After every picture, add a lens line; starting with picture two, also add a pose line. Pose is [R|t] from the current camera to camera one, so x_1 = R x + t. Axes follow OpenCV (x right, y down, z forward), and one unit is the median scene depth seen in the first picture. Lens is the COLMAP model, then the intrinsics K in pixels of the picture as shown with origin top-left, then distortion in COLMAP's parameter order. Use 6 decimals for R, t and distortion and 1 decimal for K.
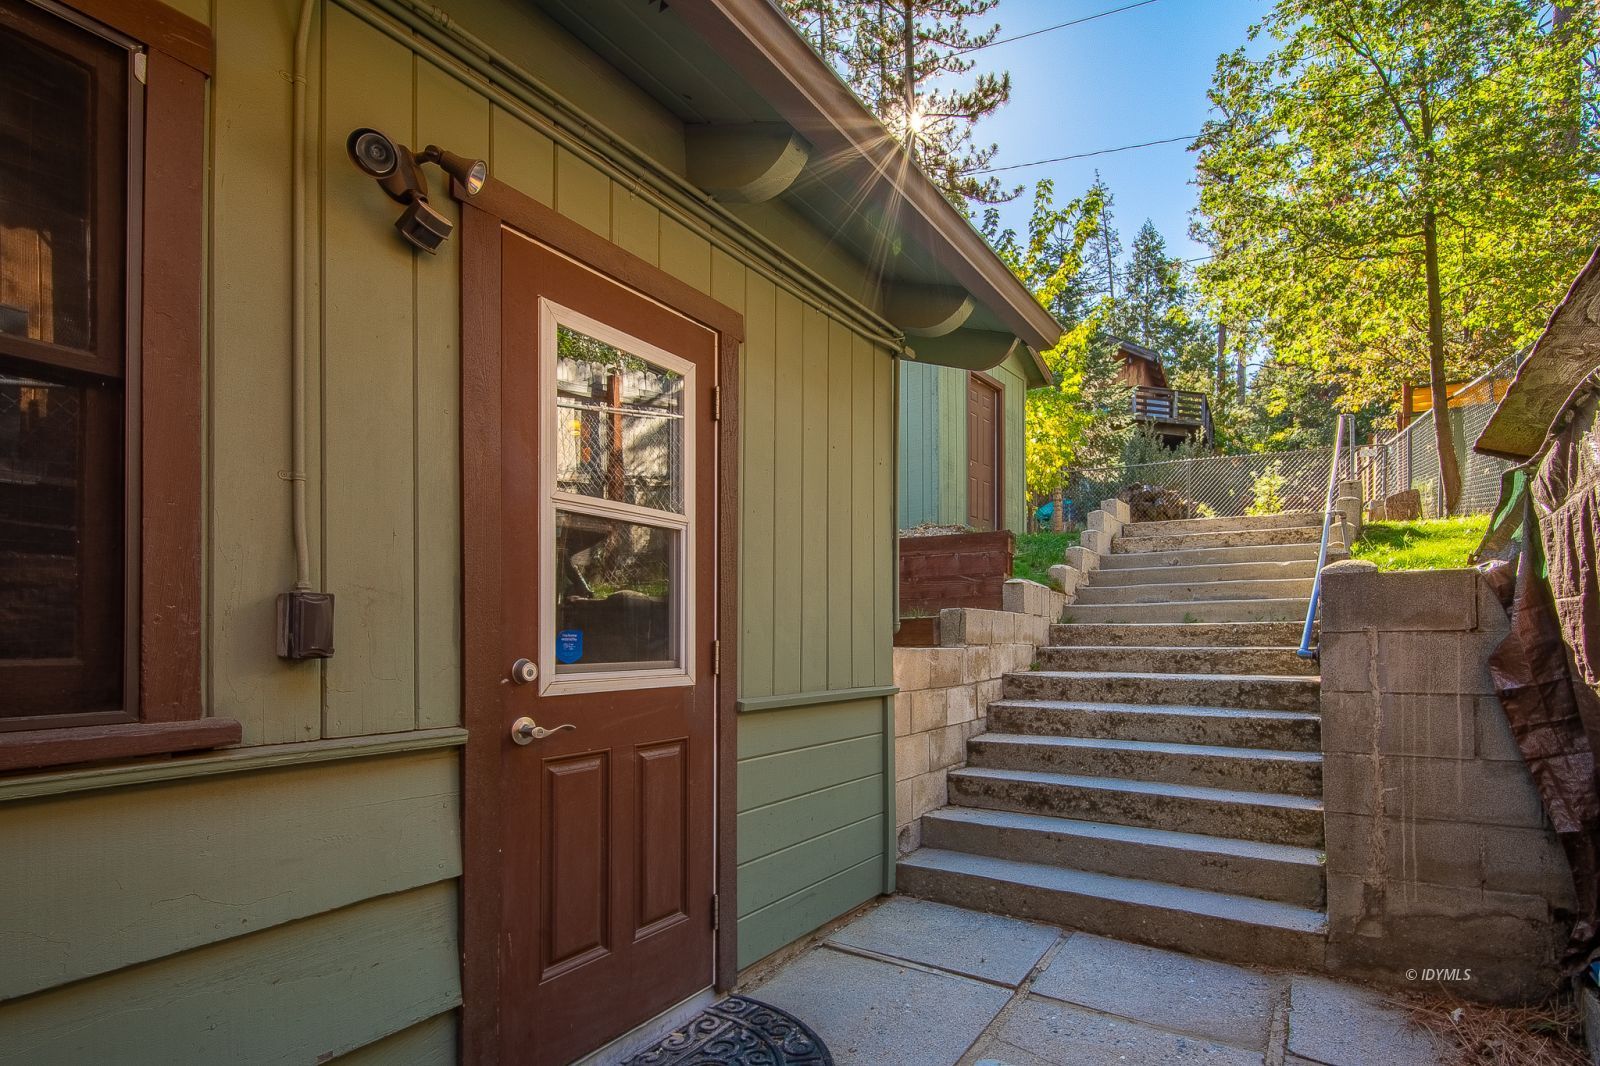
lens RADIAL K [[834.9, 0, 800.0], [0, 834.9, 533.0], [0, 0, 1]] dist [0.002702, -0.000522]
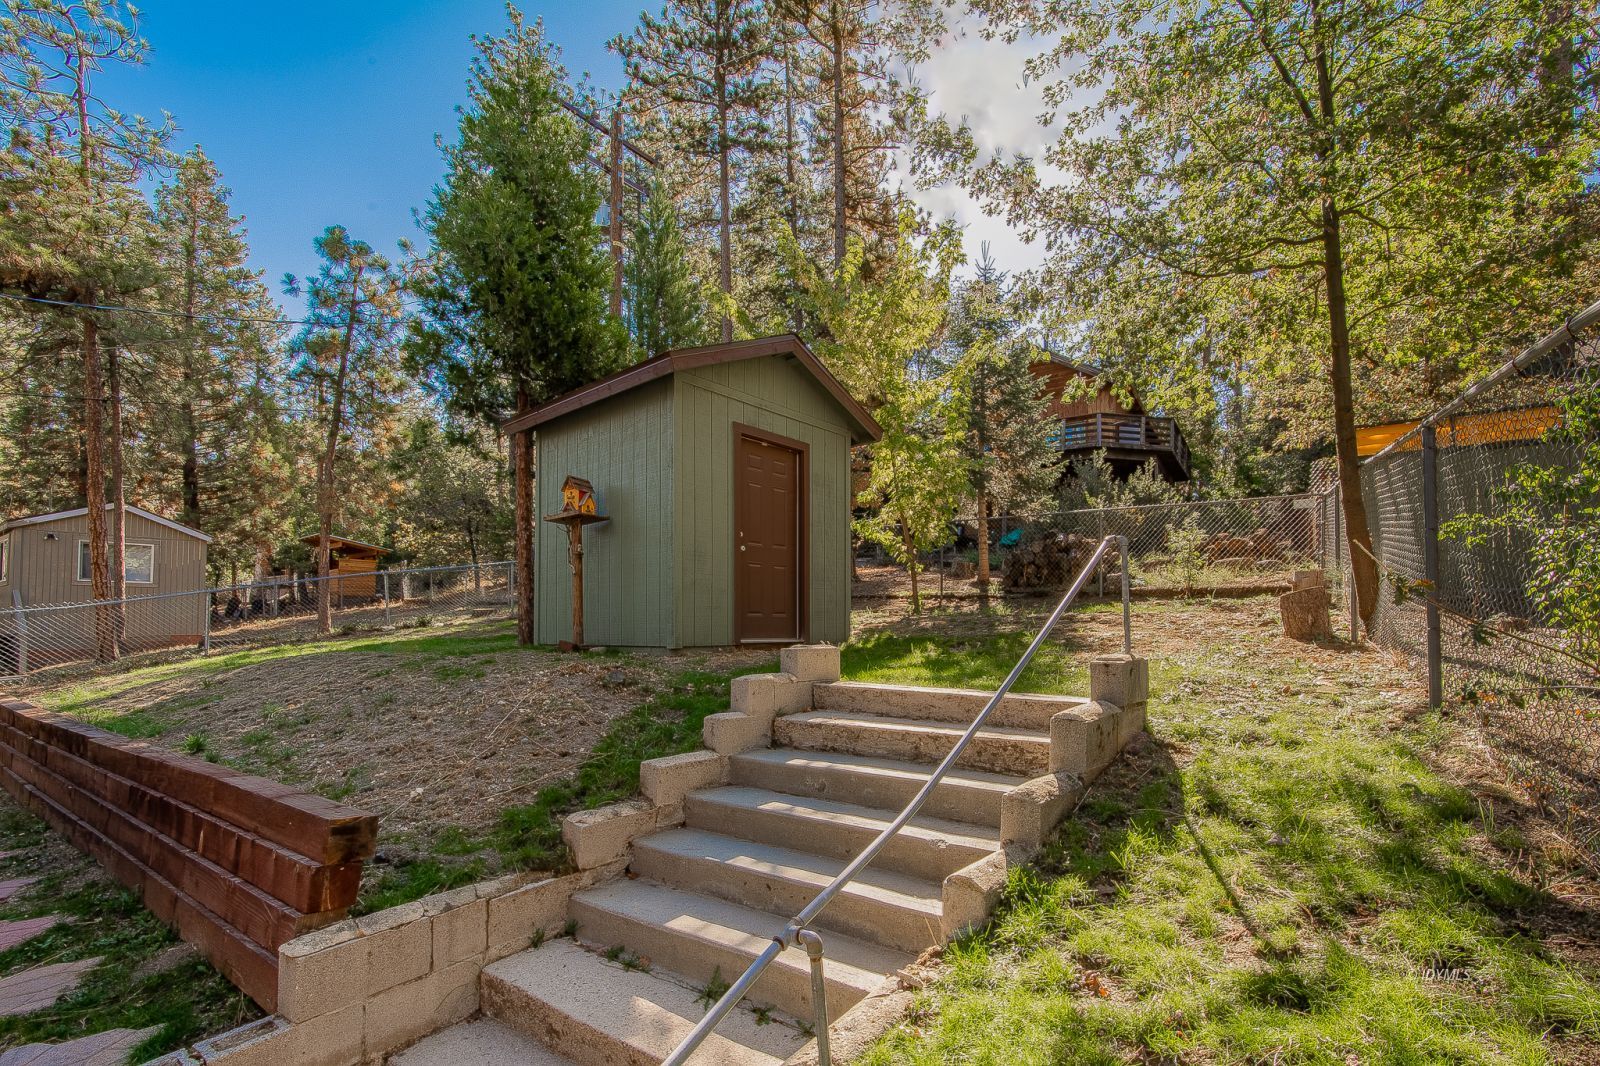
lens RADIAL K [[721.0, 0, 800.0], [0, 721.0, 533.0], [0, 0, 1]] dist [0.000323, 0.000534]
pose [[0.996964, -0.008616, -0.077387, 0.321086], [0.008417, 0.999960, -0.002900, -0.097963], [0.077409, 0.002240, 0.996997, 0.321234]]
